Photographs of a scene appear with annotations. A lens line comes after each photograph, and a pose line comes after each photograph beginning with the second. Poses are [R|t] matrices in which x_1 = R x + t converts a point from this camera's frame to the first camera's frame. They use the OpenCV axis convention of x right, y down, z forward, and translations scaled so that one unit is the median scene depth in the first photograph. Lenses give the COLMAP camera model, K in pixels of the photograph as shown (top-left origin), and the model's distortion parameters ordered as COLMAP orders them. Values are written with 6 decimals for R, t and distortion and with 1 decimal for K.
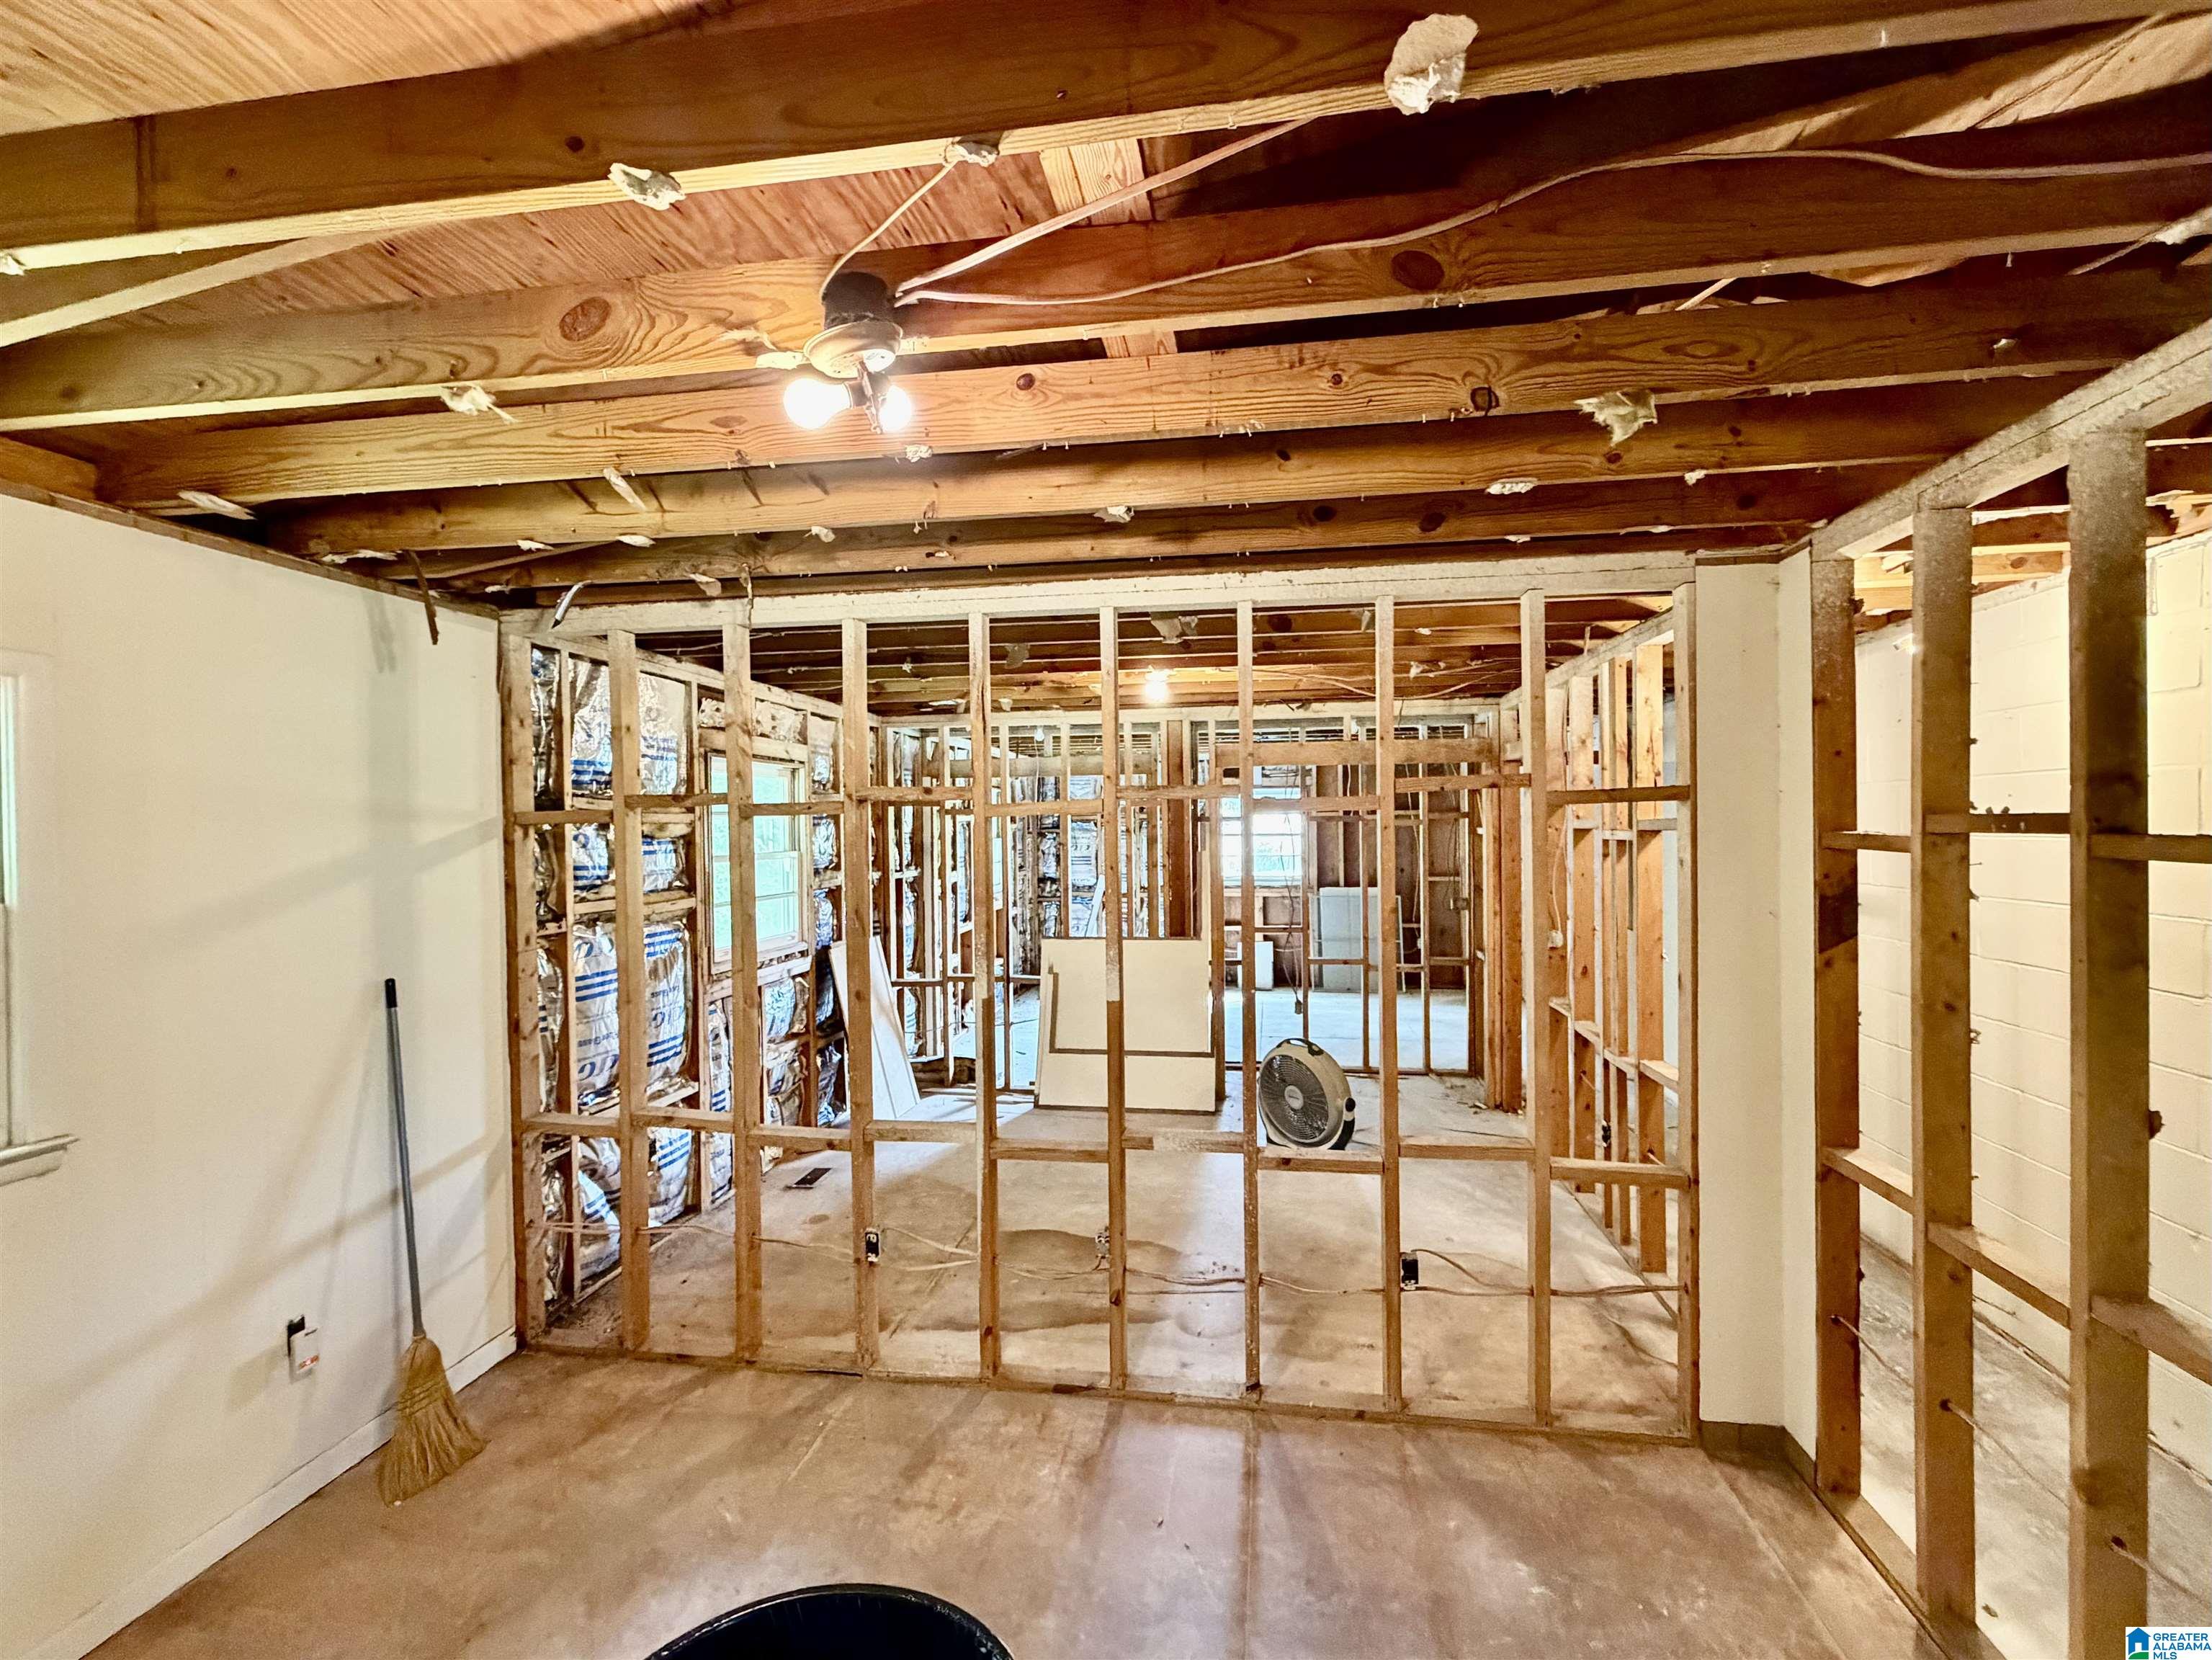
lens RADIAL K [[962.1, 0, 1081.7], [0, 962.1, 838.6], [0, 0, 1]] dist [0.000909, 0.000283]
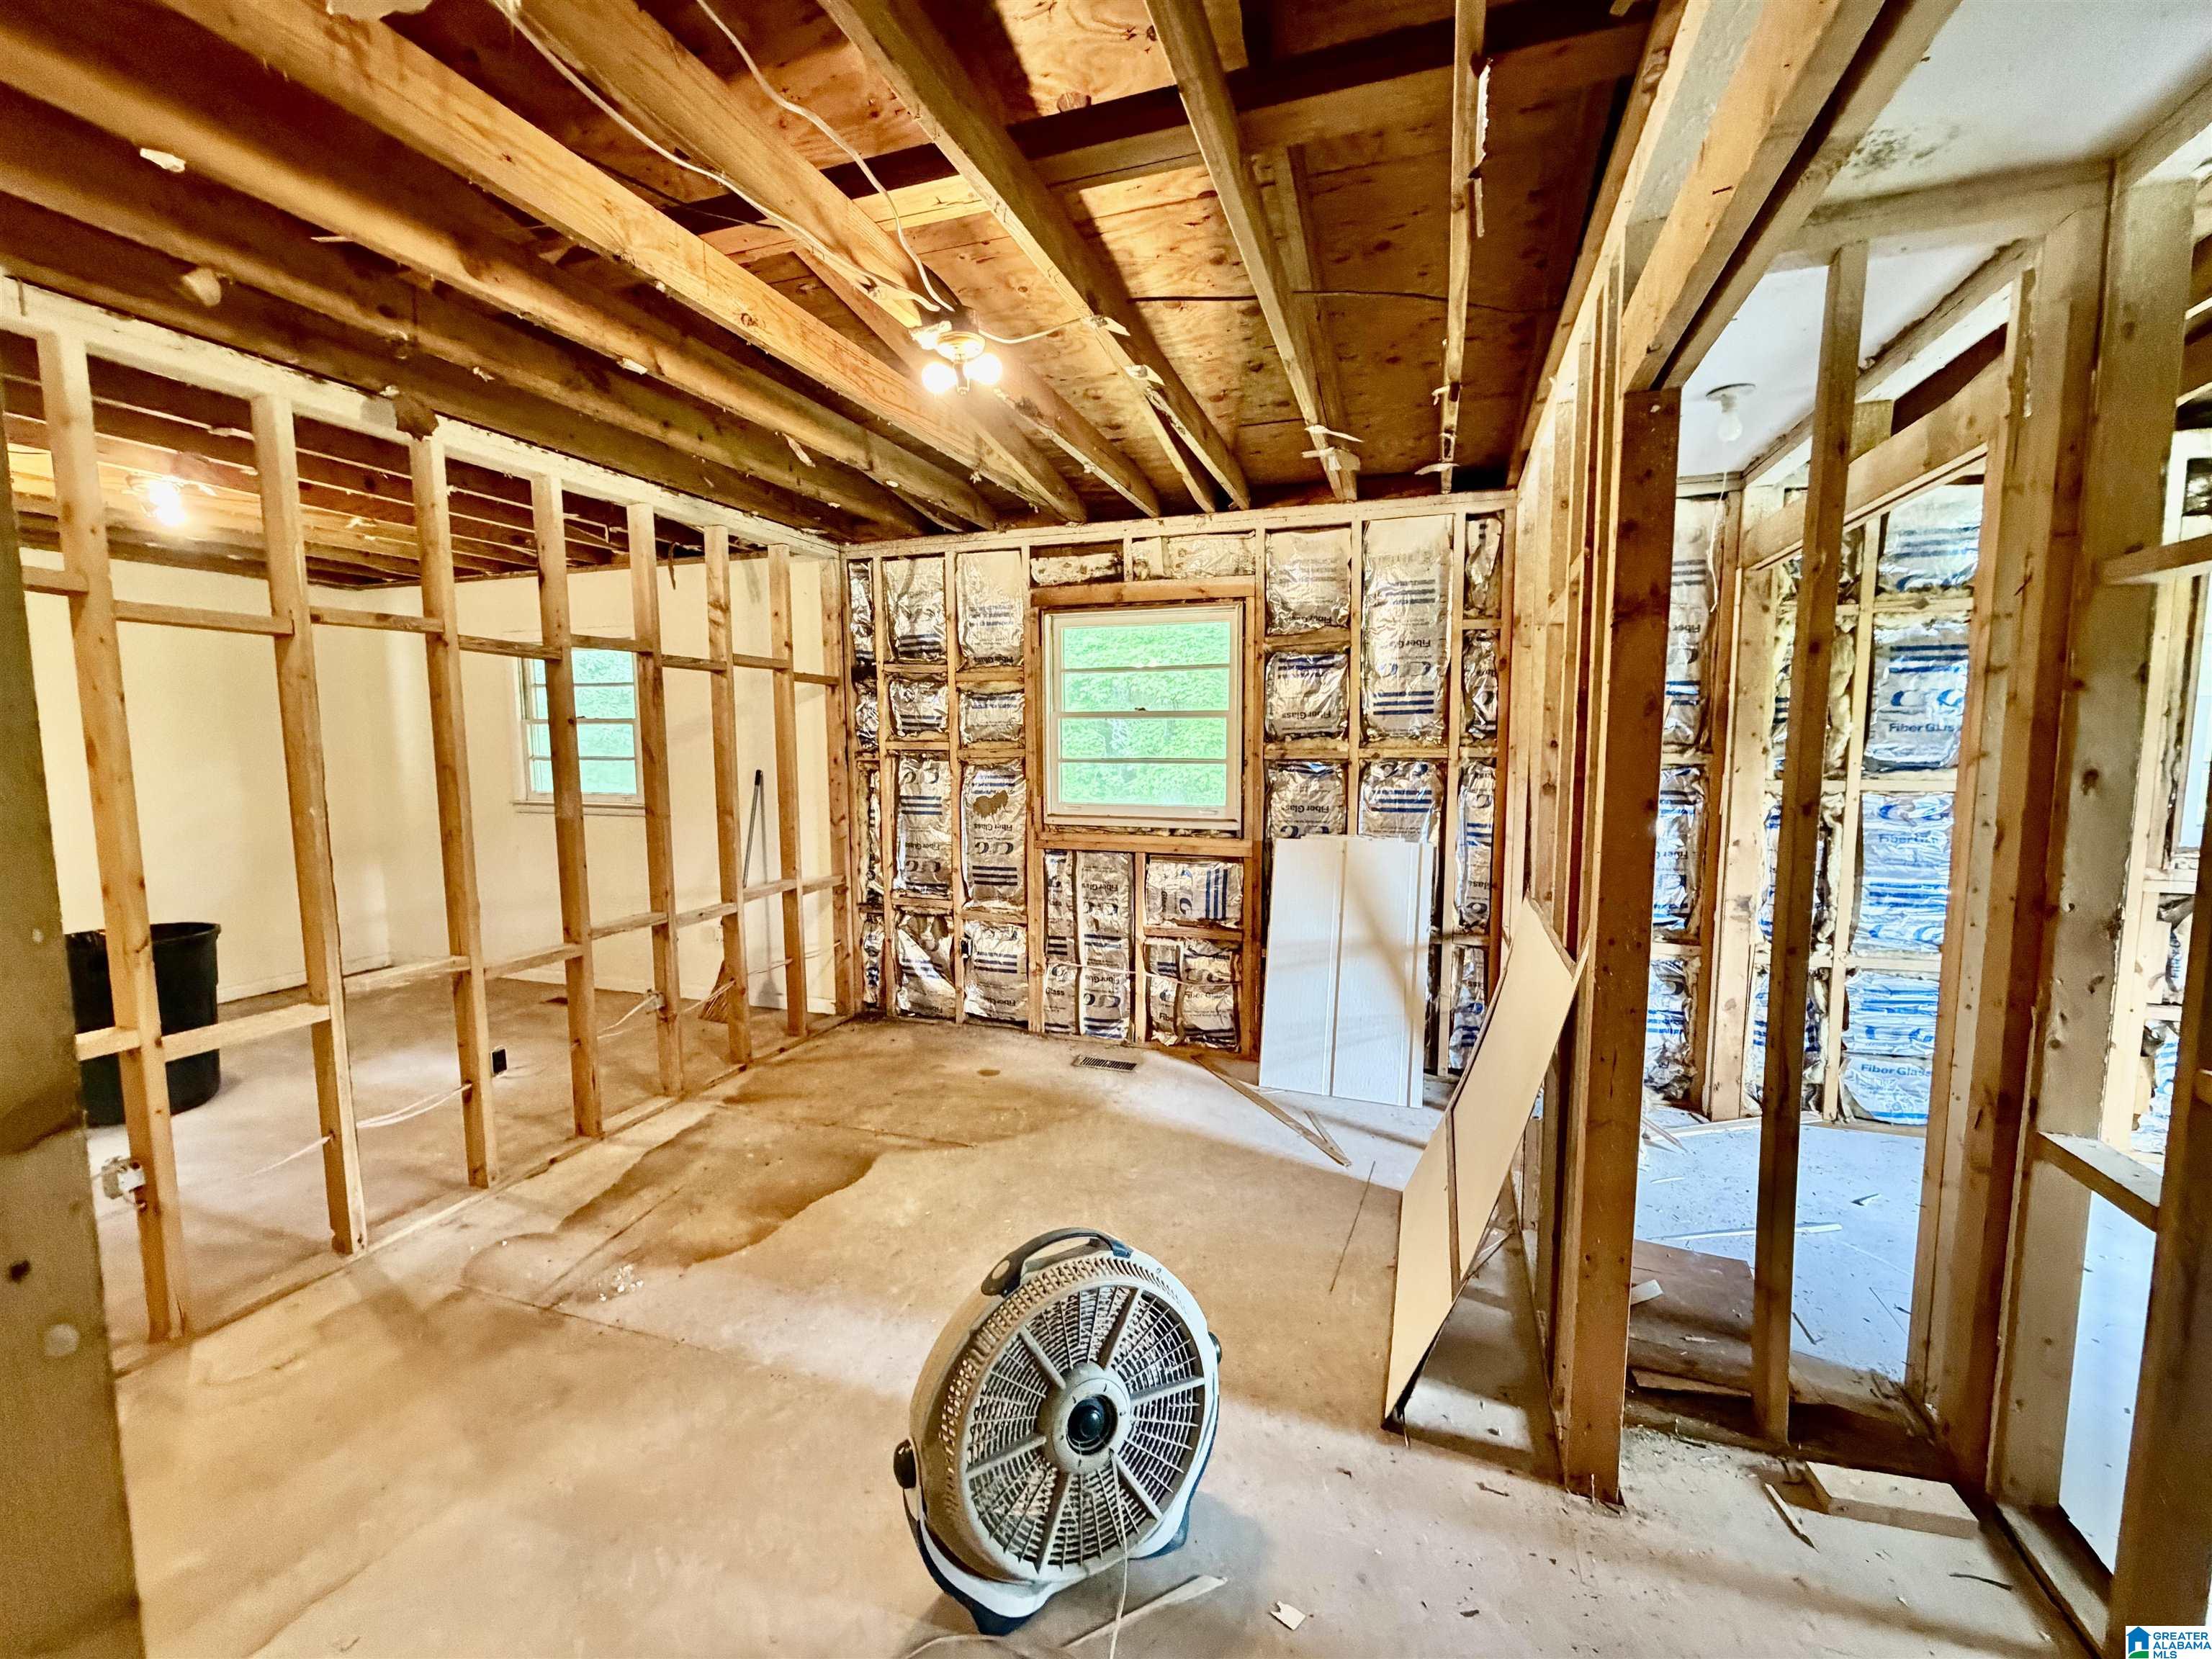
lens RADIAL K [[885.5, 0, 1101.6], [0, 885.5, 824.0], [0, 0, 1]] dist [0.001432, 0.000135]
pose [[-0.121991, 0.128326, -0.984200, 0.860987], [-0.003531, 0.991544, 0.129722, 0.021859], [0.992525, 0.019300, -0.120507, 1.773157]]
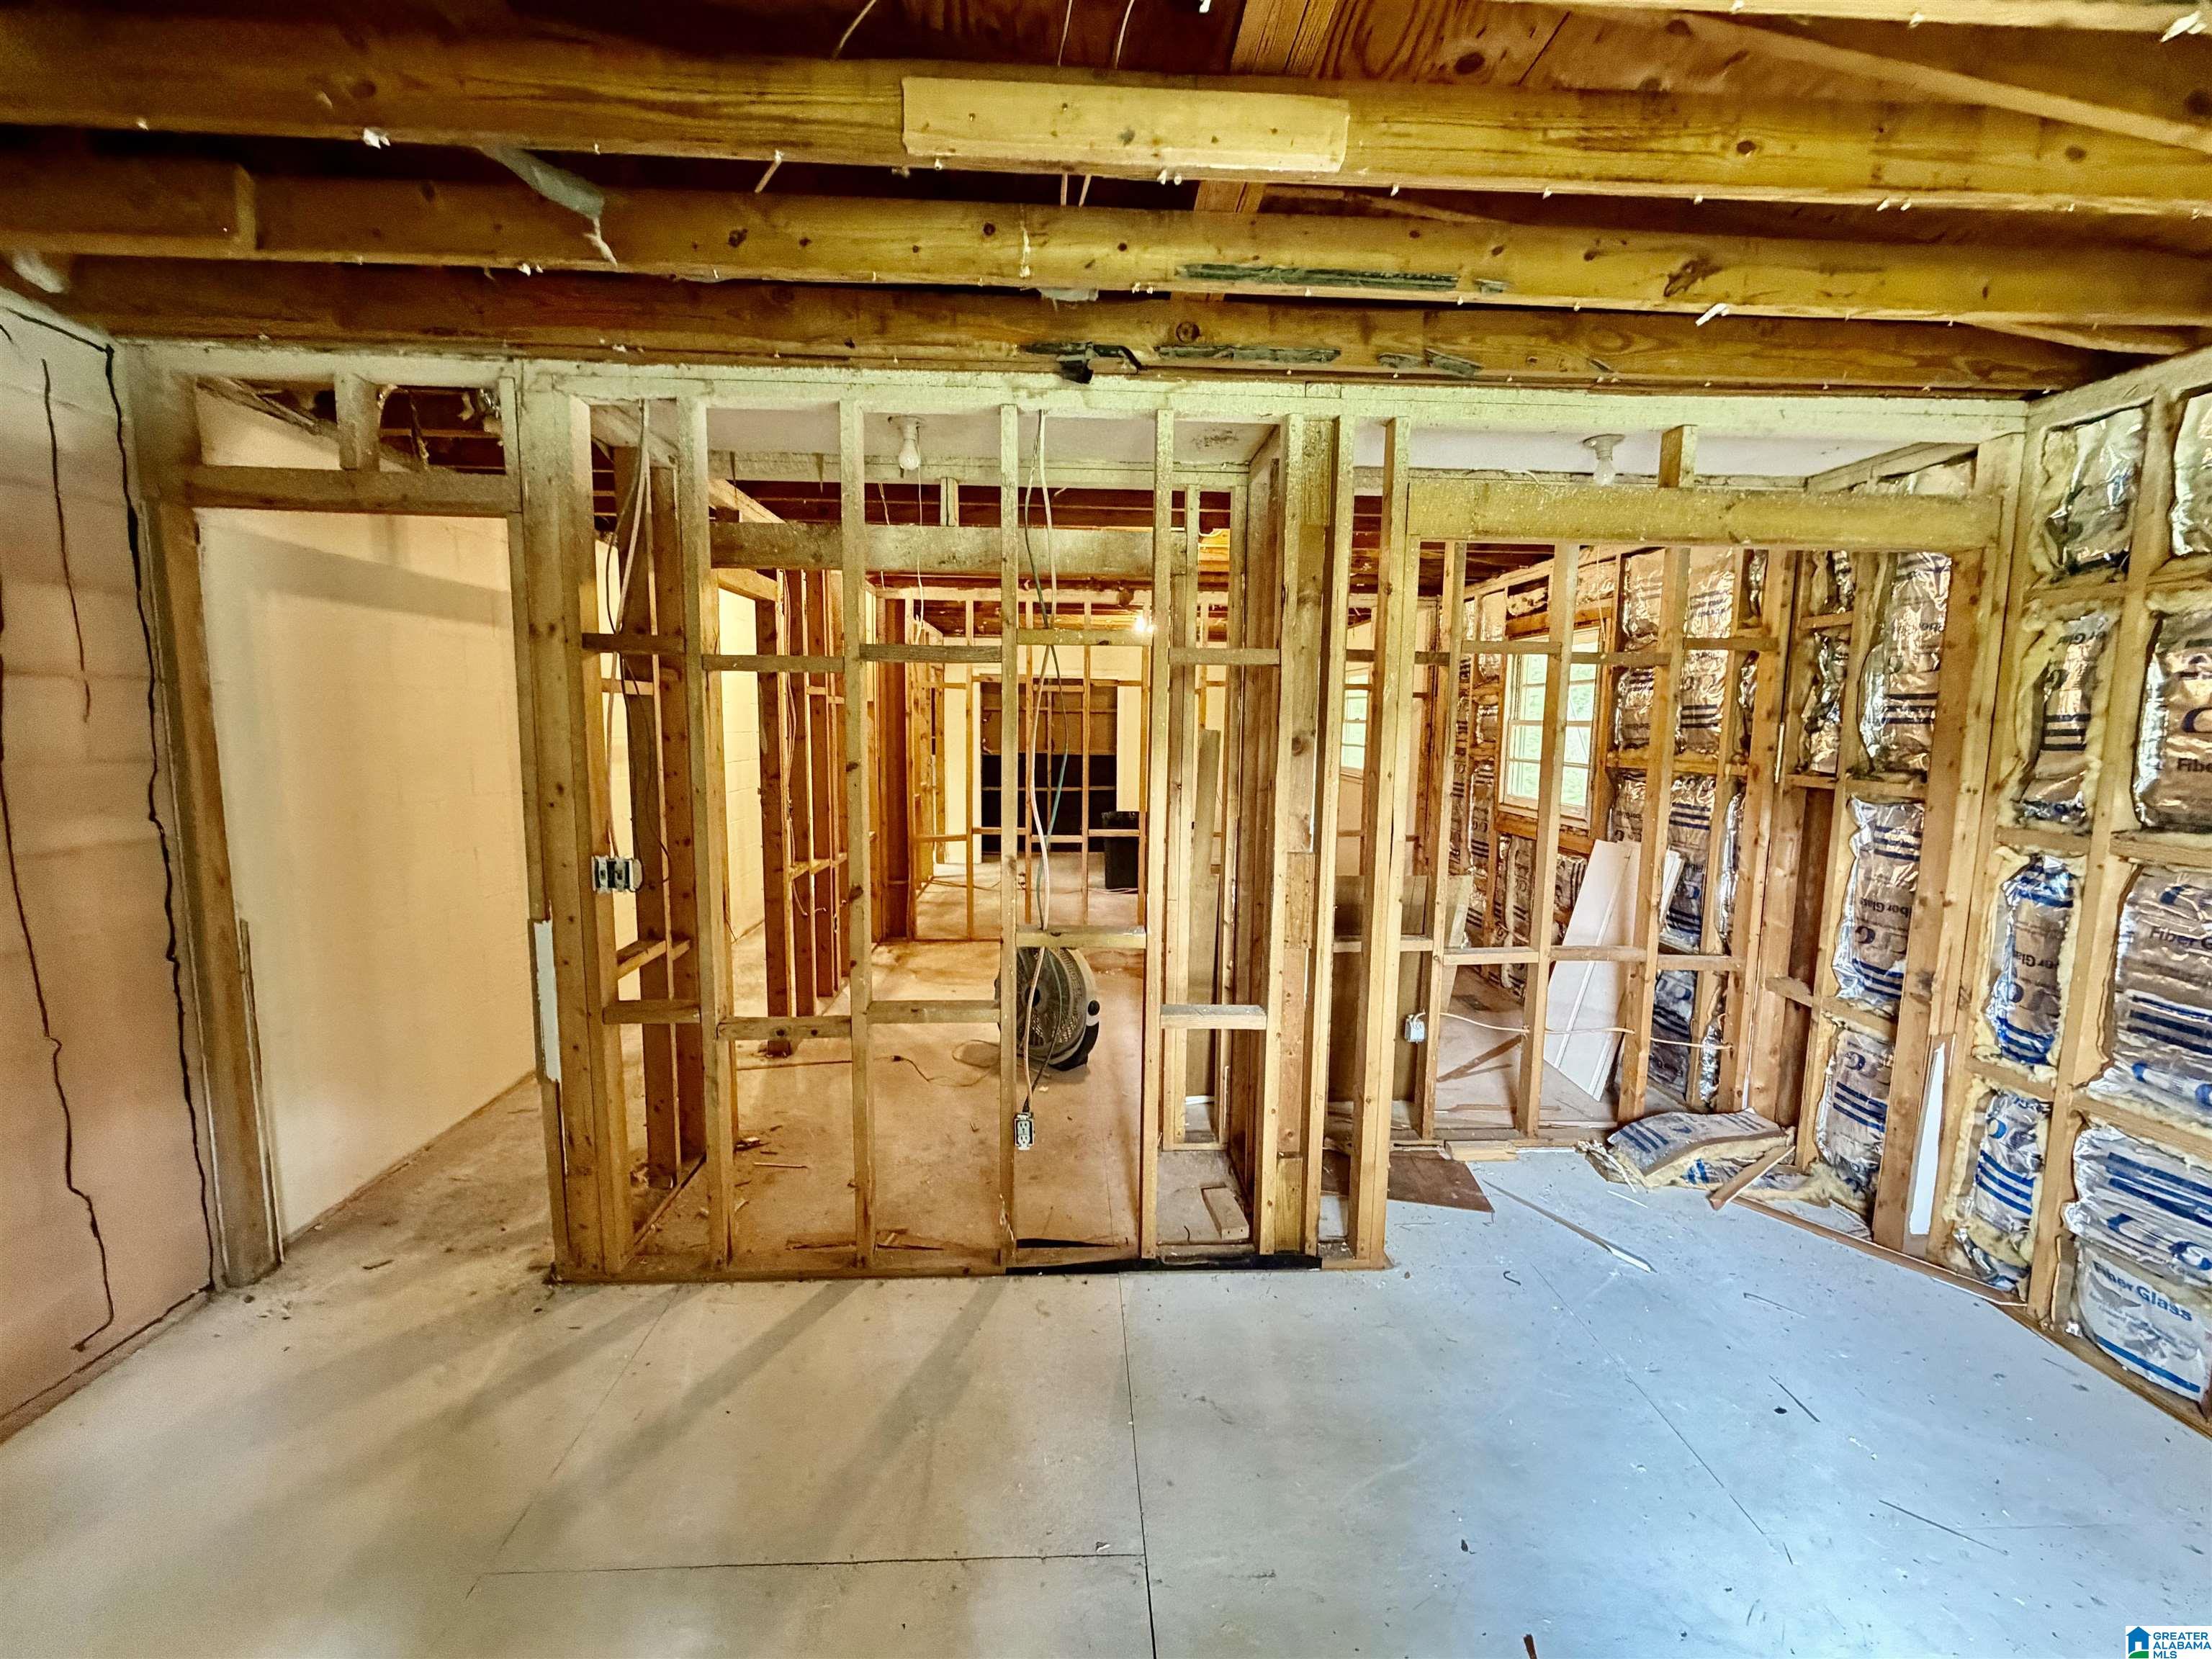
lens RADIAL K [[885.5, 0, 1101.6], [0, 885.5, 824.0], [0, 0, 1]] dist [0.001432, 0.000135]
pose [[-0.964216, 0.049062, -0.260540, 0.677250], [0.014250, 0.990898, 0.133859, -0.015366], [0.264736, 0.125356, -0.956139, 3.006047]]
